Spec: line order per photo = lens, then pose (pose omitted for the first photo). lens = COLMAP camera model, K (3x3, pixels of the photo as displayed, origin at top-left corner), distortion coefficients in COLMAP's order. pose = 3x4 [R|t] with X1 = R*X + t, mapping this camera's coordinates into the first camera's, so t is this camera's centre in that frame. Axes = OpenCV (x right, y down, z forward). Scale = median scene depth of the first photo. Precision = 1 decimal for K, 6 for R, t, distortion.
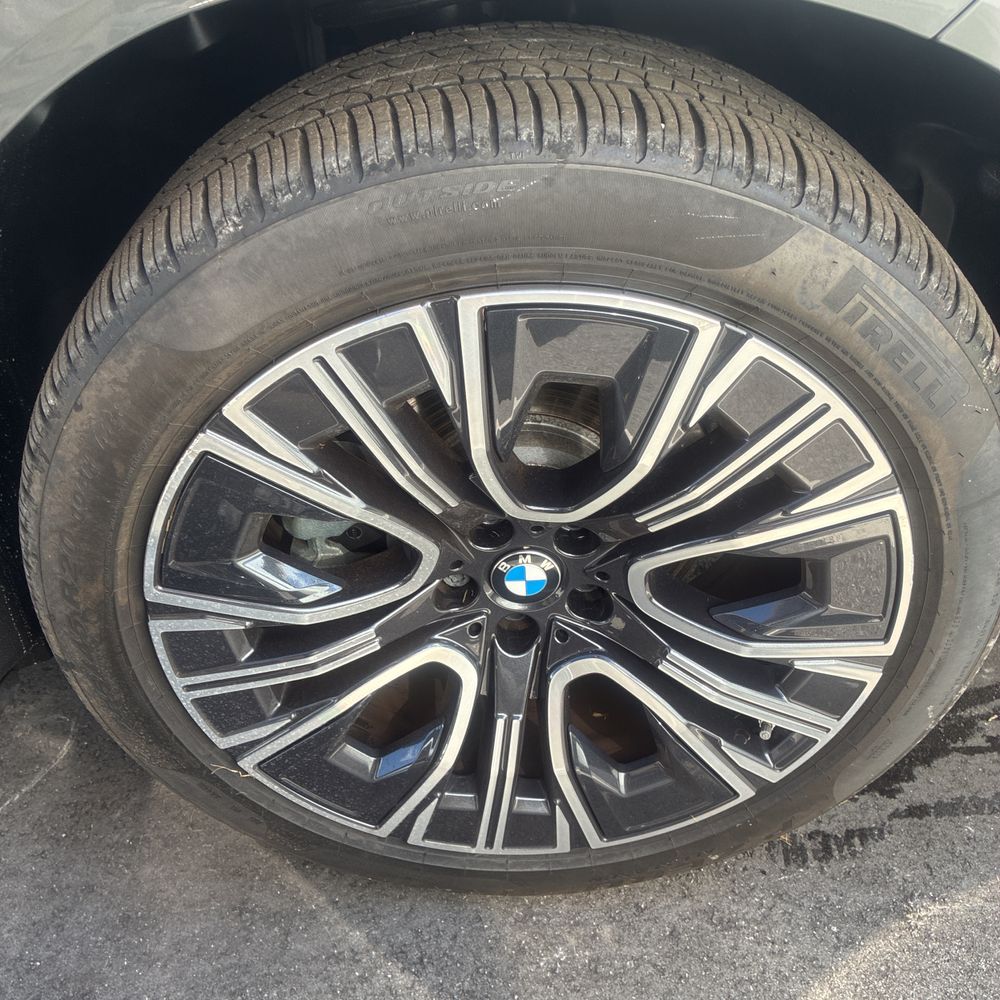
lens RADIAL K [[1028.5, 0, 499.1], [0, 1028.5, 507.3], [0, 0, 1]] dist [0.024326, 0.000000]
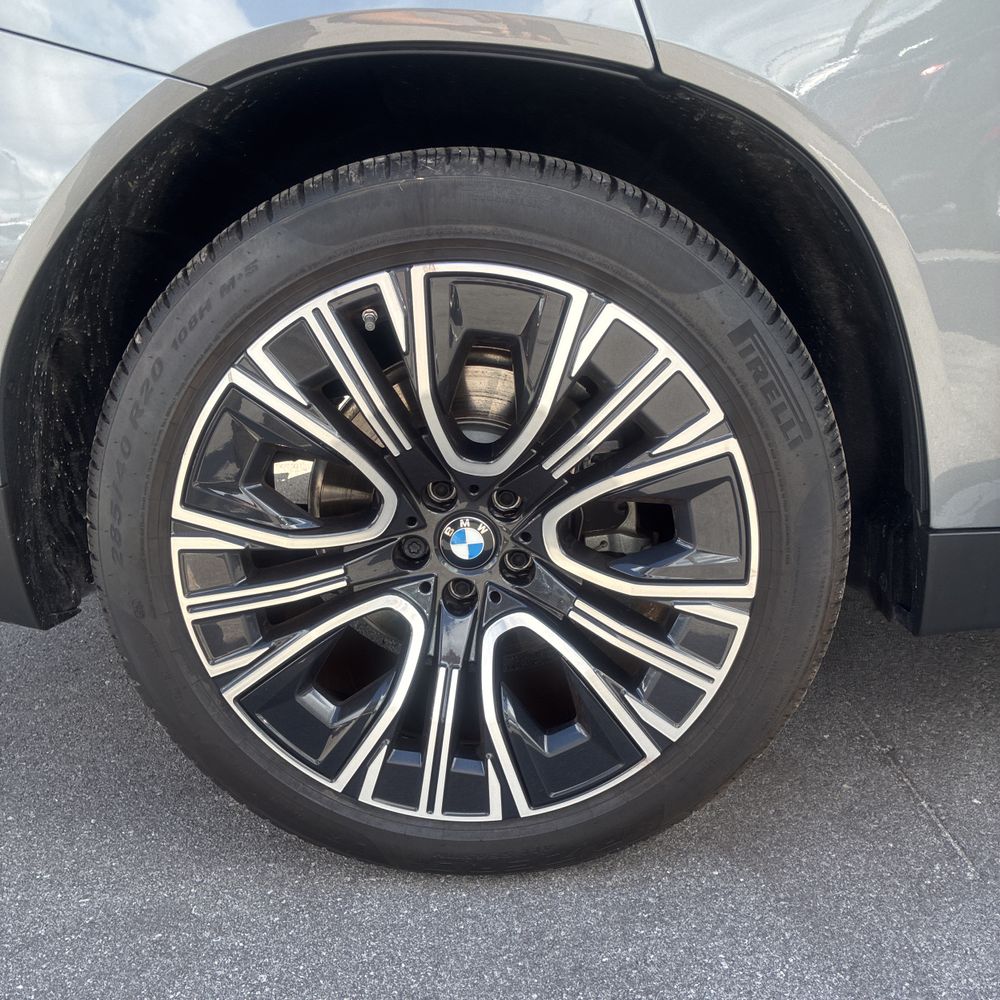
lens RADIAL K [[1028.5, 0, 502.6], [0, 1028.5, 493.8], [0, 0, 1]] dist [0.024326, 0.000000]
pose [[0.998763, 0.027429, -0.041478, 0.126622], [-0.040983, 0.926445, -0.374192, 0.504135], [0.028164, 0.375429, 0.926423, -0.205861]]
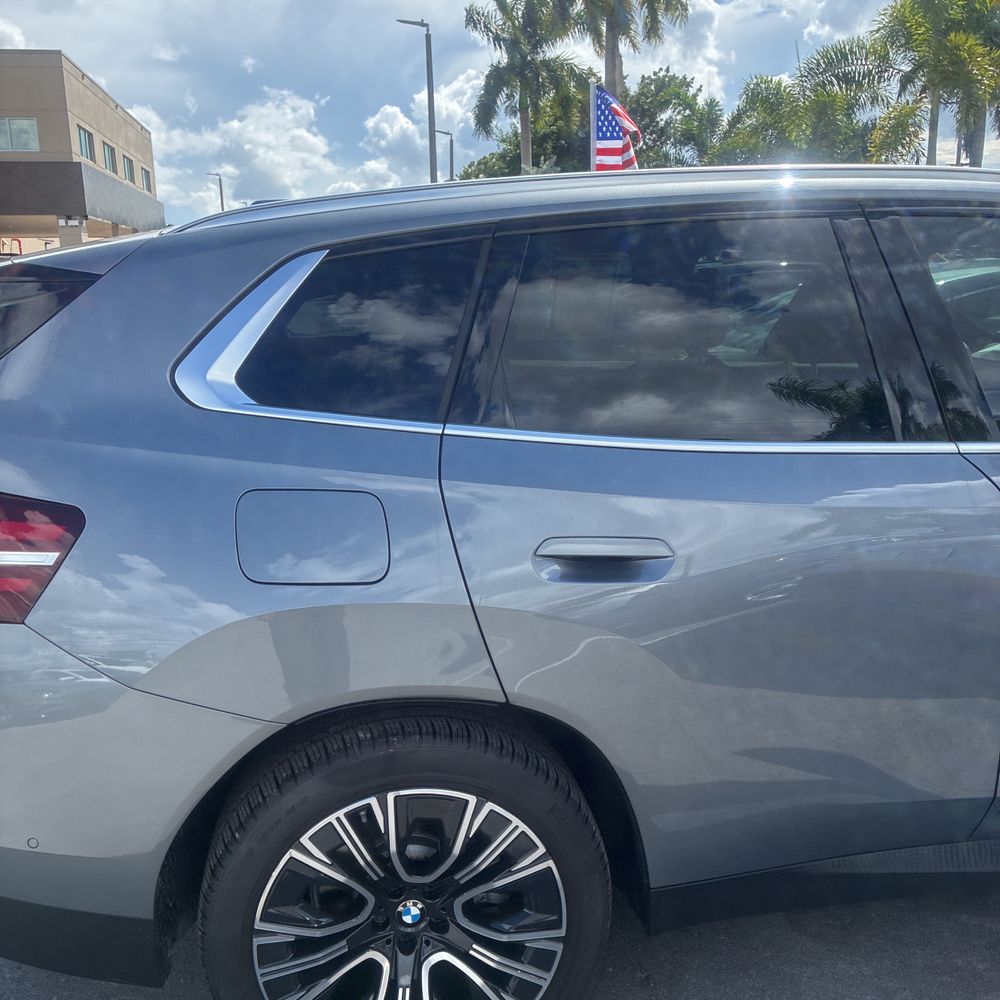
lens RADIAL K [[1028.5, 0, 504.8], [0, 1028.5, 497.0], [0, 0, 1]] dist [0.024326, 0.000000]
pose [[0.988865, -0.008250, 0.148584, -0.105232], [0.072926, 0.897216, -0.435528, 0.263637], [-0.129719, 0.441514, 0.887828, -1.559458]]
